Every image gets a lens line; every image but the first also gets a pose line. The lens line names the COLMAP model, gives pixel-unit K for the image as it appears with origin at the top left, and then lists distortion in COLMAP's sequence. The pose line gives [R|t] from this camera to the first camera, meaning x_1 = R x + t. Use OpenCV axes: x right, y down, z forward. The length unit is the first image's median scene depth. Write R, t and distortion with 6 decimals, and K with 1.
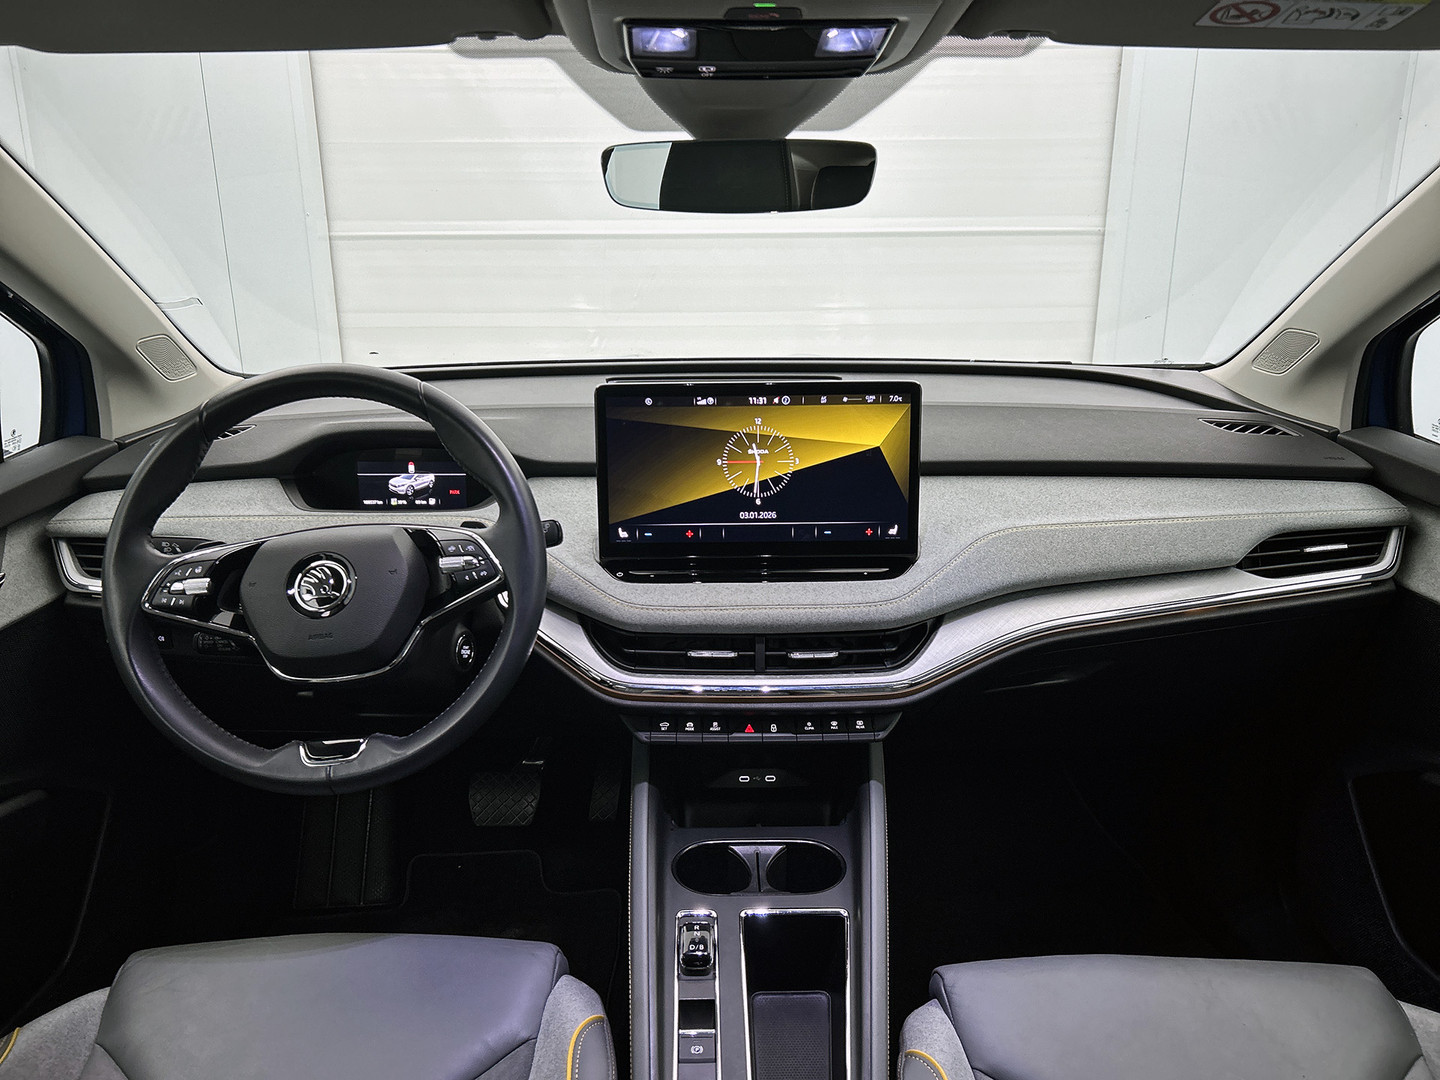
lens RADIAL K [[1095.3, 0, 722.4], [0, 1095.3, 538.0], [0, 0, 1]] dist [0.011219, 0.000422]
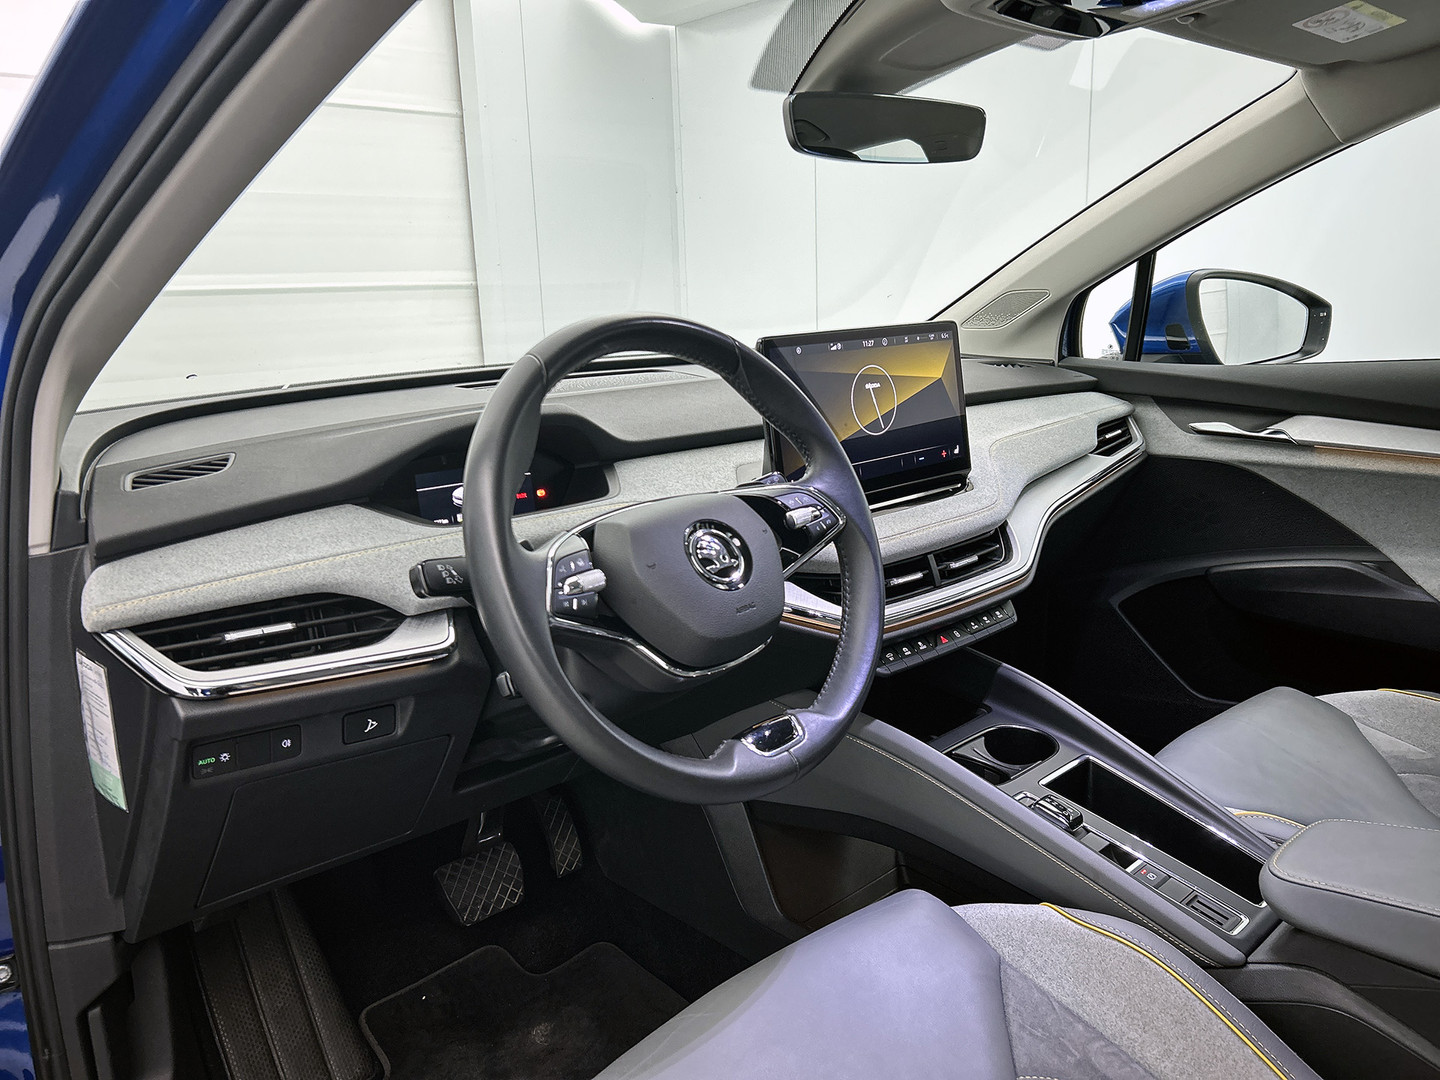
lens RADIAL K [[1095.3, 0, 724.5], [0, 1095.3, 538.9], [0, 0, 1]] dist [0.011219, 0.000422]
pose [[0.734224, -0.170027, 0.657272, -0.795368], [0.220339, 0.975404, 0.006187, 0.023445], [-0.642157, 0.140280, 0.753628, 0.300450]]
